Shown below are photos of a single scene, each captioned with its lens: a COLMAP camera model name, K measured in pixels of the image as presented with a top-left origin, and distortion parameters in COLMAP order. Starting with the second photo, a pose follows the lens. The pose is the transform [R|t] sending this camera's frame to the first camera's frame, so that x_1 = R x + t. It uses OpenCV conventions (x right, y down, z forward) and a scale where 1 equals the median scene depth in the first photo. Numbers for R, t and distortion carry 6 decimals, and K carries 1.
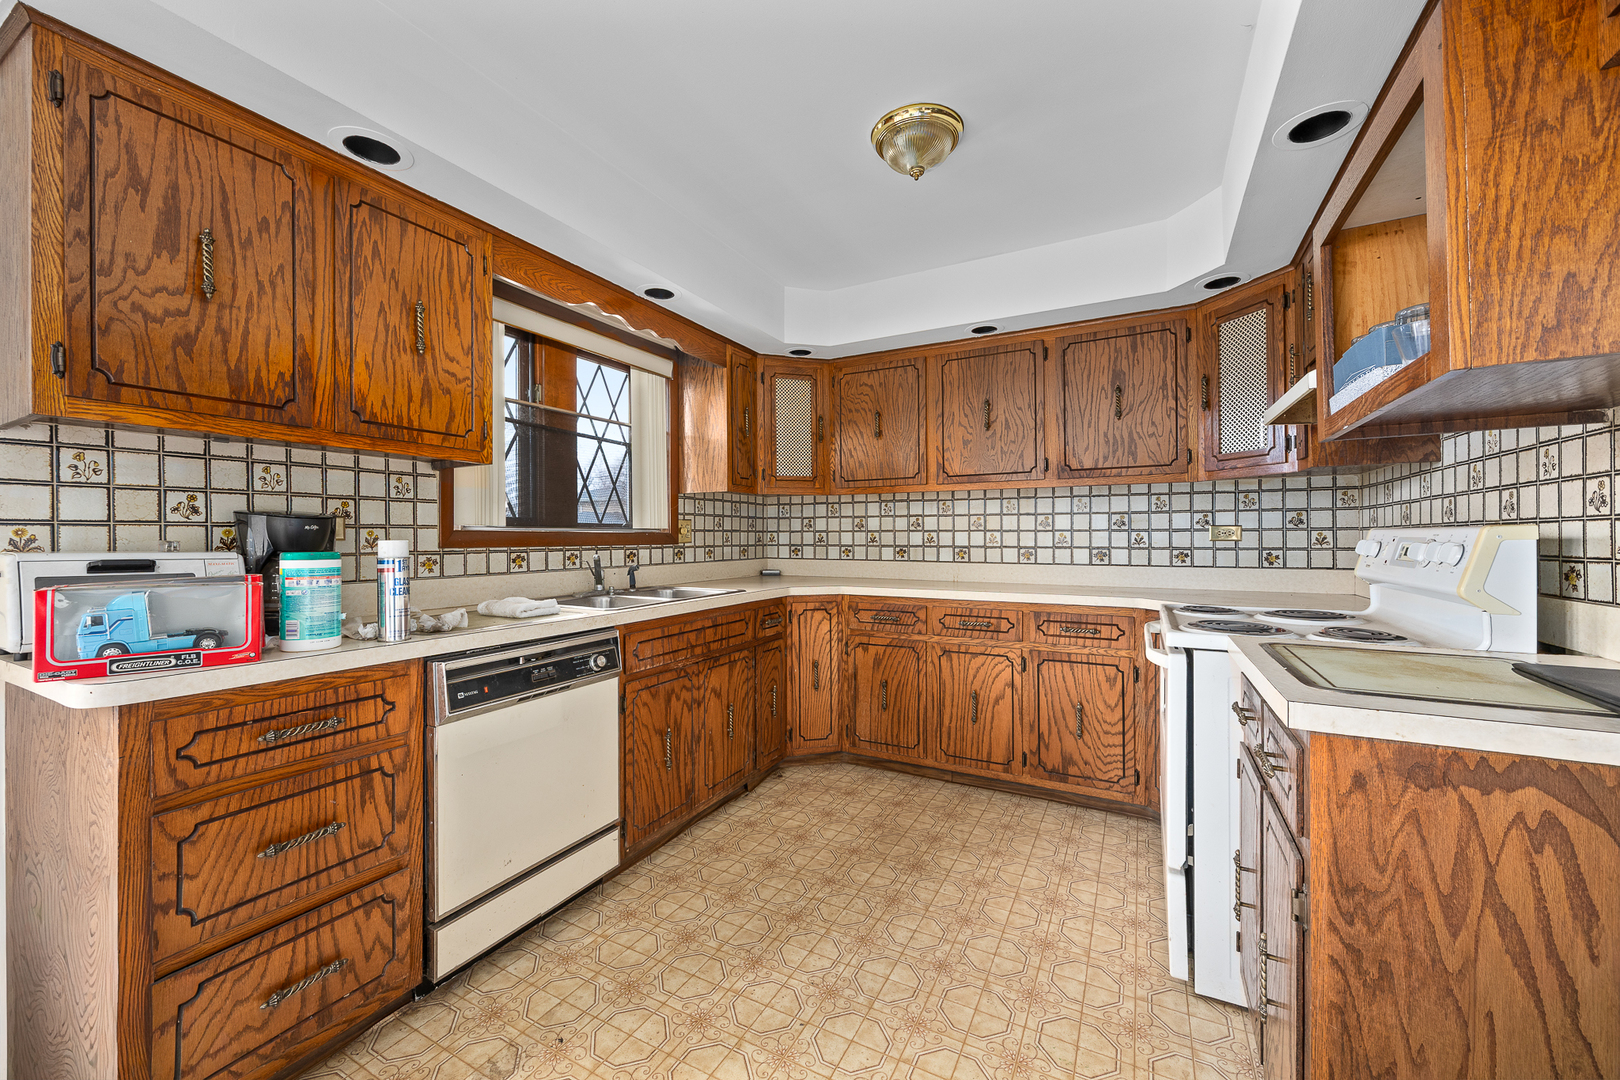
lens RADIAL K [[625.2, 0, 810.0], [0, 625.2, 536.3], [0, 0, 1]] dist [0.000648, -0.000476]
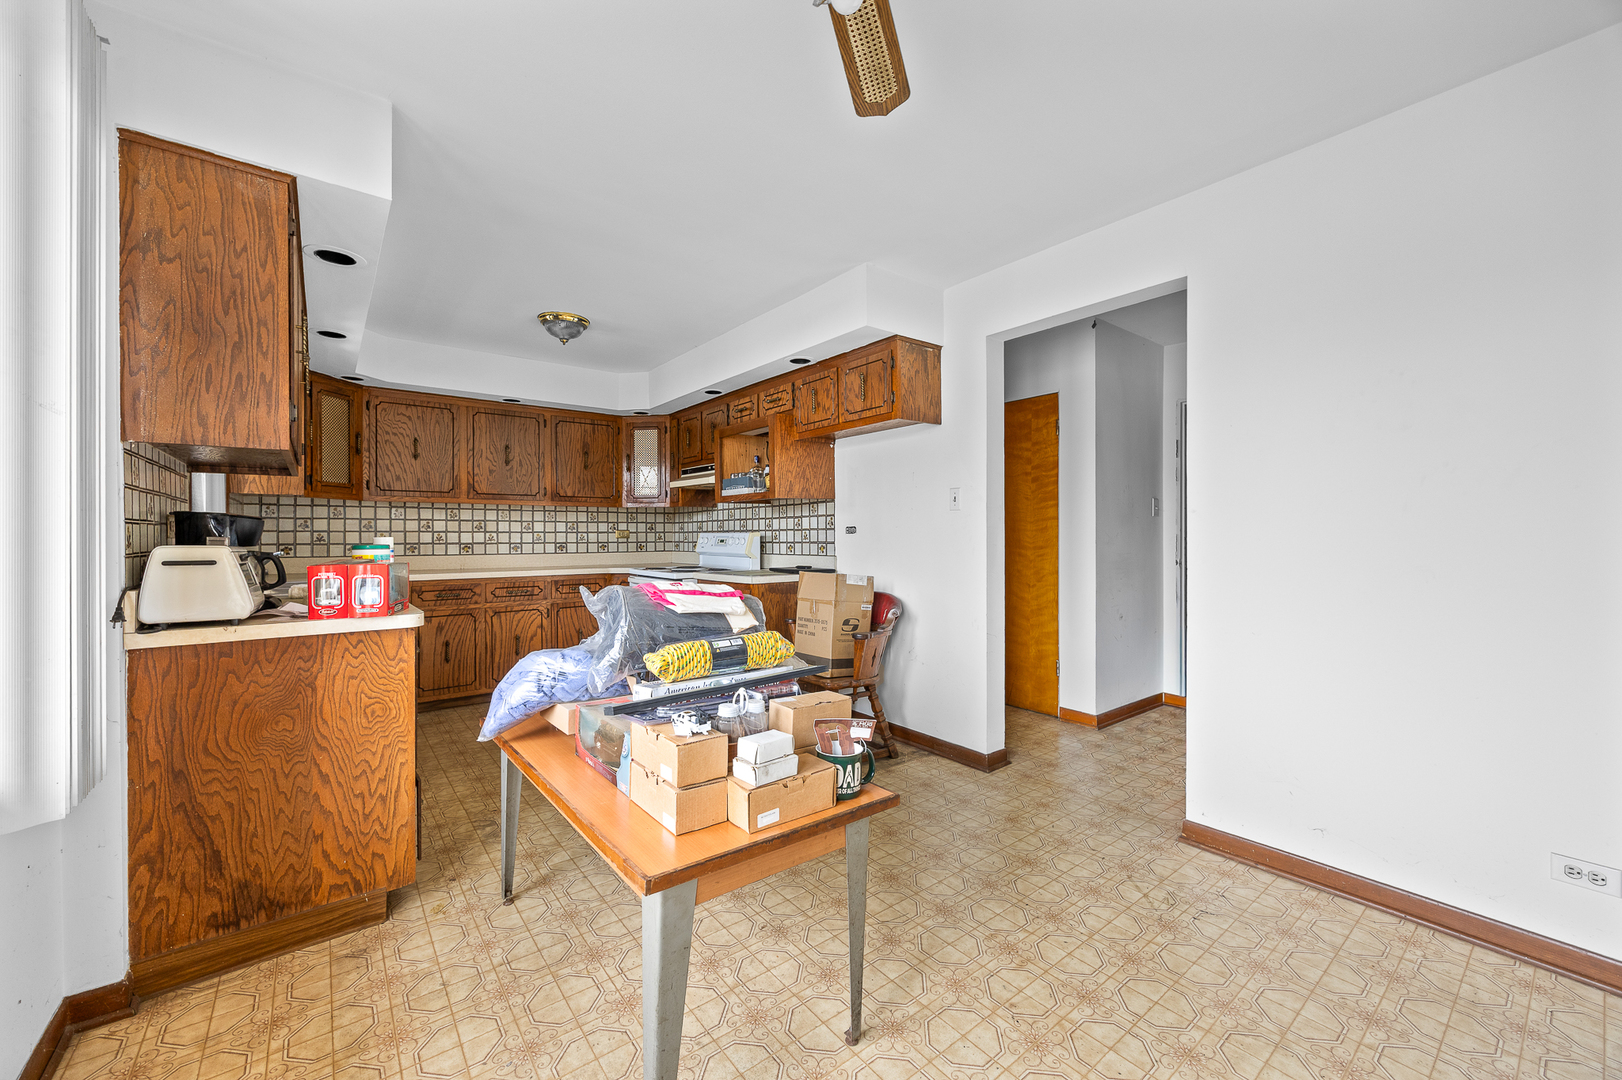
lens RADIAL K [[625.9, 0, 824.4], [0, 625.9, 537.1], [0, 0, 1]] dist [0.000648, -0.000476]
pose [[0.390827, -0.000592, 0.920464, -0.875391], [0.000623, 1.000000, 0.000379, 0.003384], [-0.920464, 0.000425, 0.390827, -0.316919]]
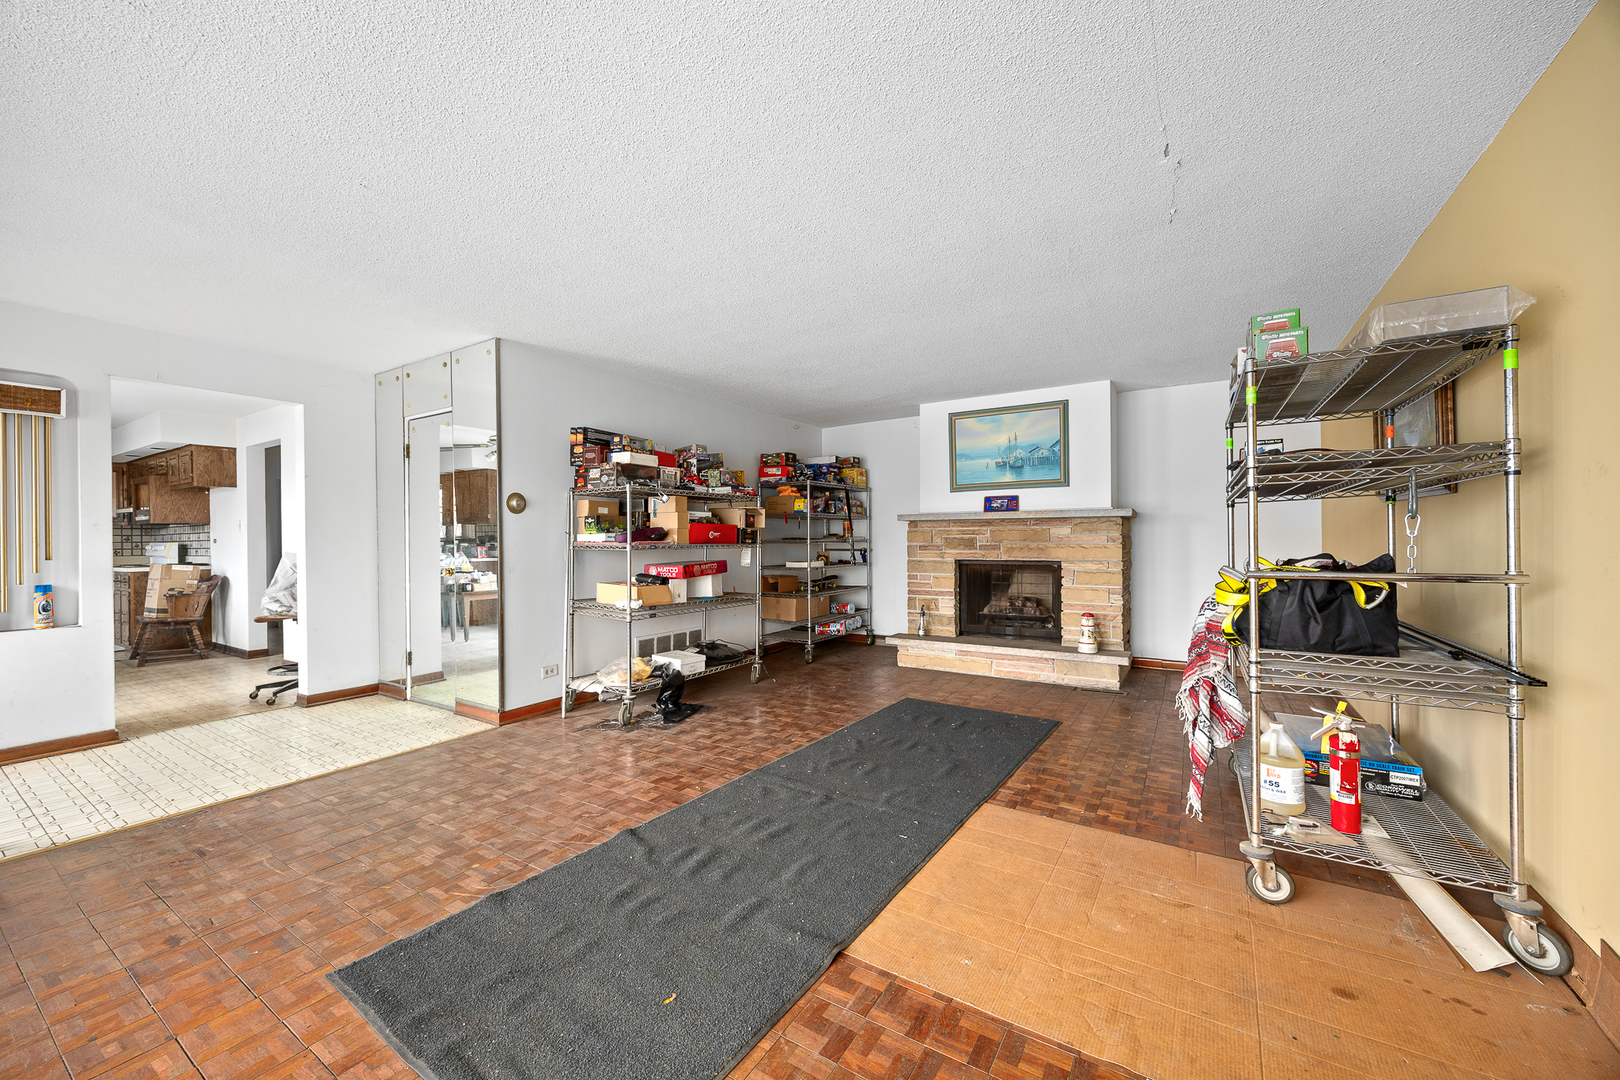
lens RADIAL K [[625.2, 0, 810.5], [0, 625.2, 538.6], [0, 0, 1]] dist [0.000648, -0.000476]
pose [[0.076608, -0.000652, 0.997061, -1.855095], [0.006486, 0.999979, 0.000155, -0.007081], [-0.997040, 0.006455, 0.076610, -2.363191]]
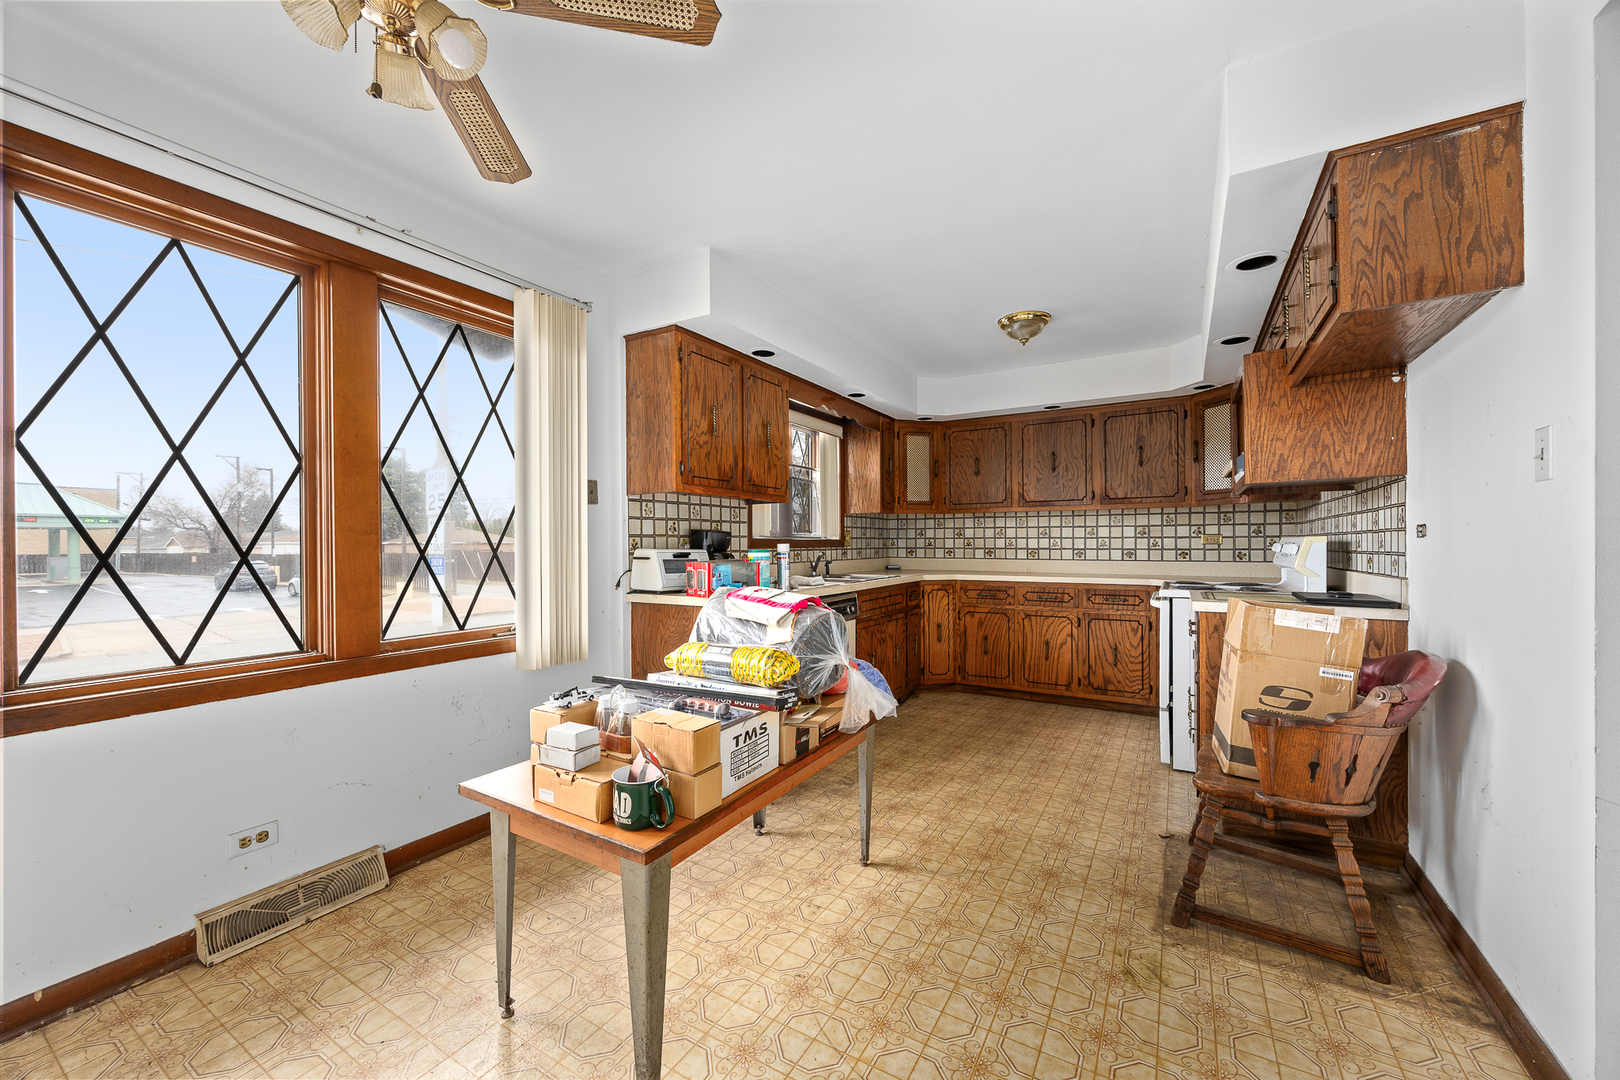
lens RADIAL K [[625.2, 0, 814.6], [0, 625.2, 546.6], [0, 0, 1]] dist [0.000648, -0.000476]
pose [[0.999177, -0.001064, -0.040548, -0.256006], [0.001359, 0.999973, 0.007239, 0.000405], [0.040540, -0.007288, 0.999151, -0.592323]]
